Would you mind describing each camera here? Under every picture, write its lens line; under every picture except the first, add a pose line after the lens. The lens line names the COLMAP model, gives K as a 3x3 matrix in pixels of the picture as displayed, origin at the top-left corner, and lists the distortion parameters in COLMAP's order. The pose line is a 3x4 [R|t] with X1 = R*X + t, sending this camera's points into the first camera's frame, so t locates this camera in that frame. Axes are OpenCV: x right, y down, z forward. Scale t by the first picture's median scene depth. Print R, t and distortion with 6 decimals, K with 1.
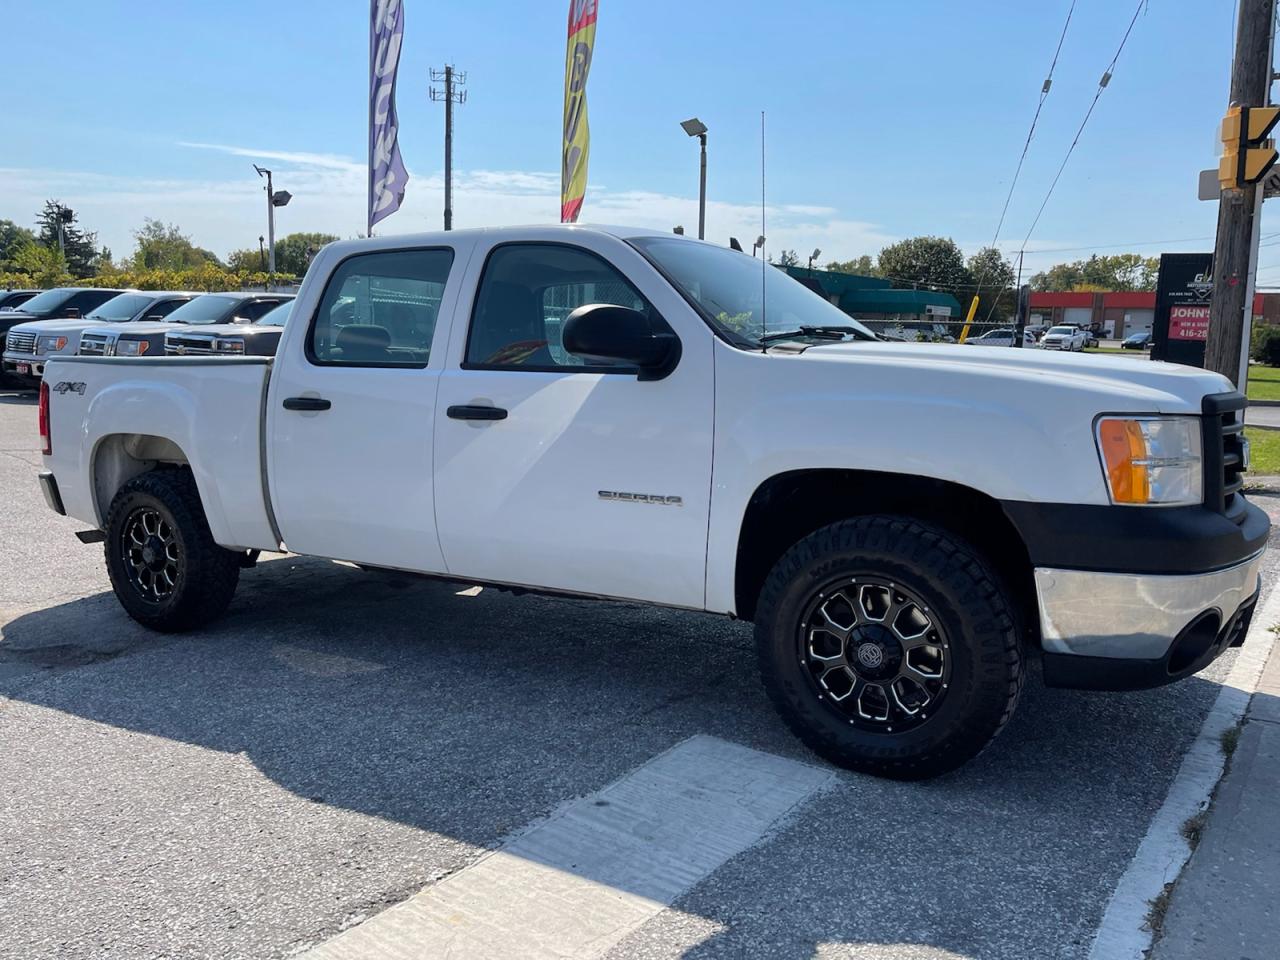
lens RADIAL K [[972.3, 0, 637.9], [0, 972.3, 471.5], [0, 0, 1]] dist [0.067220, -0.089571]
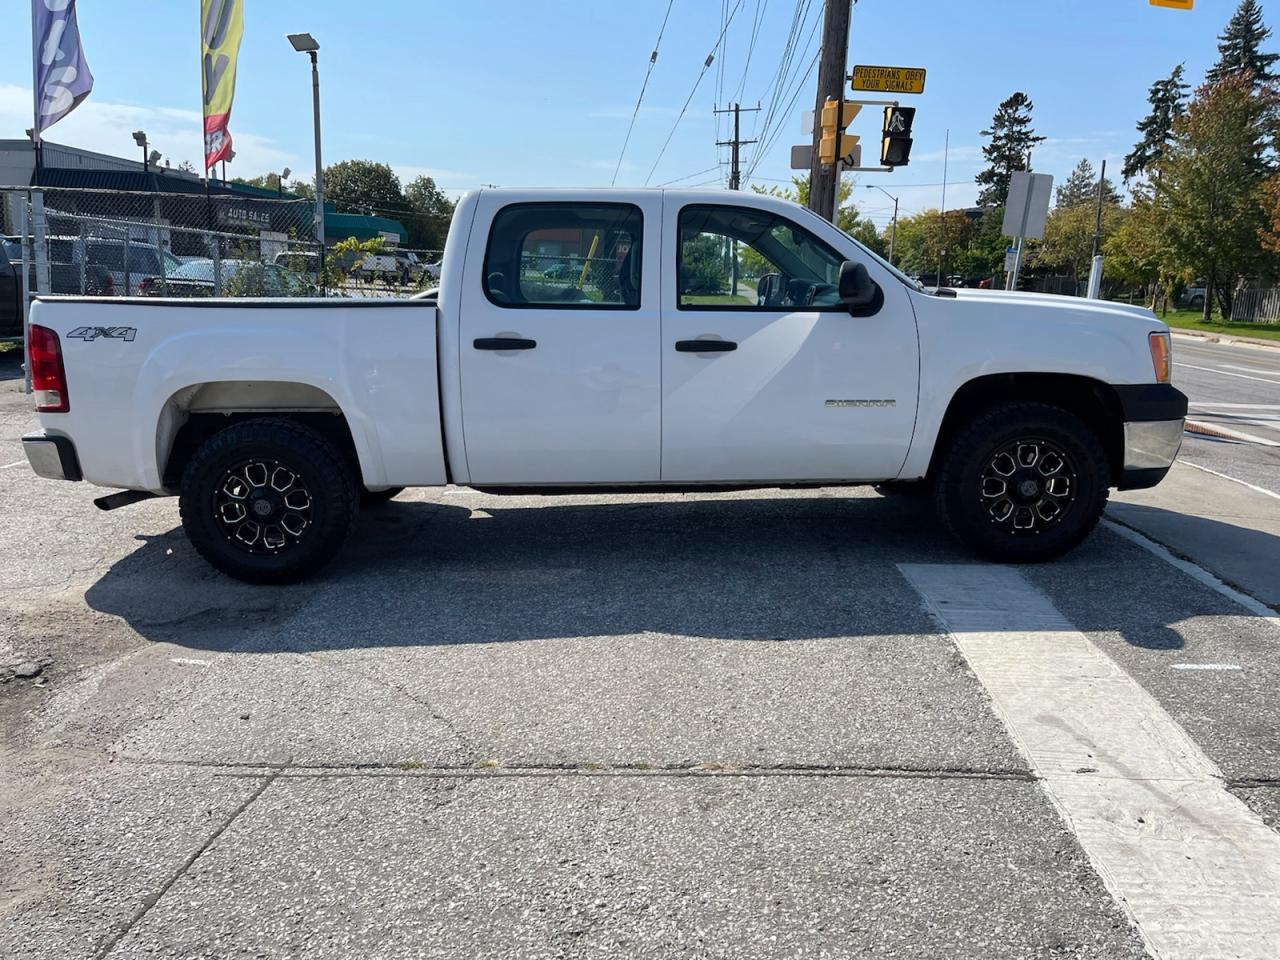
lens RADIAL K [[972.3, 0, 638.7], [0, 972.3, 474.3], [0, 0, 1]] dist [0.067220, -0.089571]
pose [[0.837792, -0.101986, 0.536379, -0.968057], [0.060441, 0.993685, 0.094531, -0.021419], [-0.542633, -0.046778, 0.838666, 0.000637]]
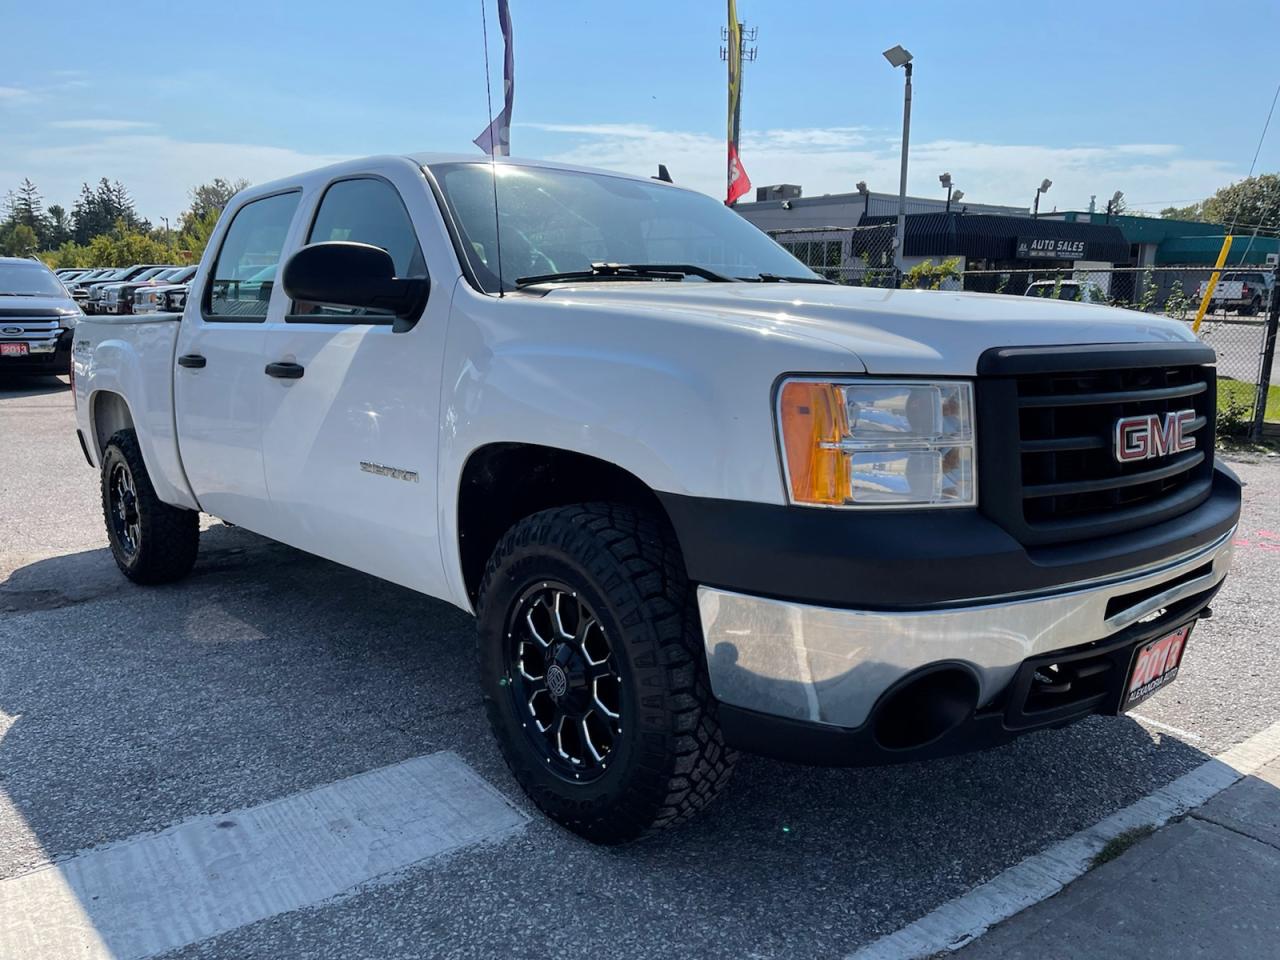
lens RADIAL K [[972.3, 0, 642.5], [0, 972.3, 489.7], [0, 0, 1]] dist [0.067220, -0.089571]
pose [[0.958938, 0.038809, -0.280948, 0.433725], [-0.023504, 0.998061, 0.057642, -0.010687], [0.282640, -0.048672, 0.957990, 0.229025]]
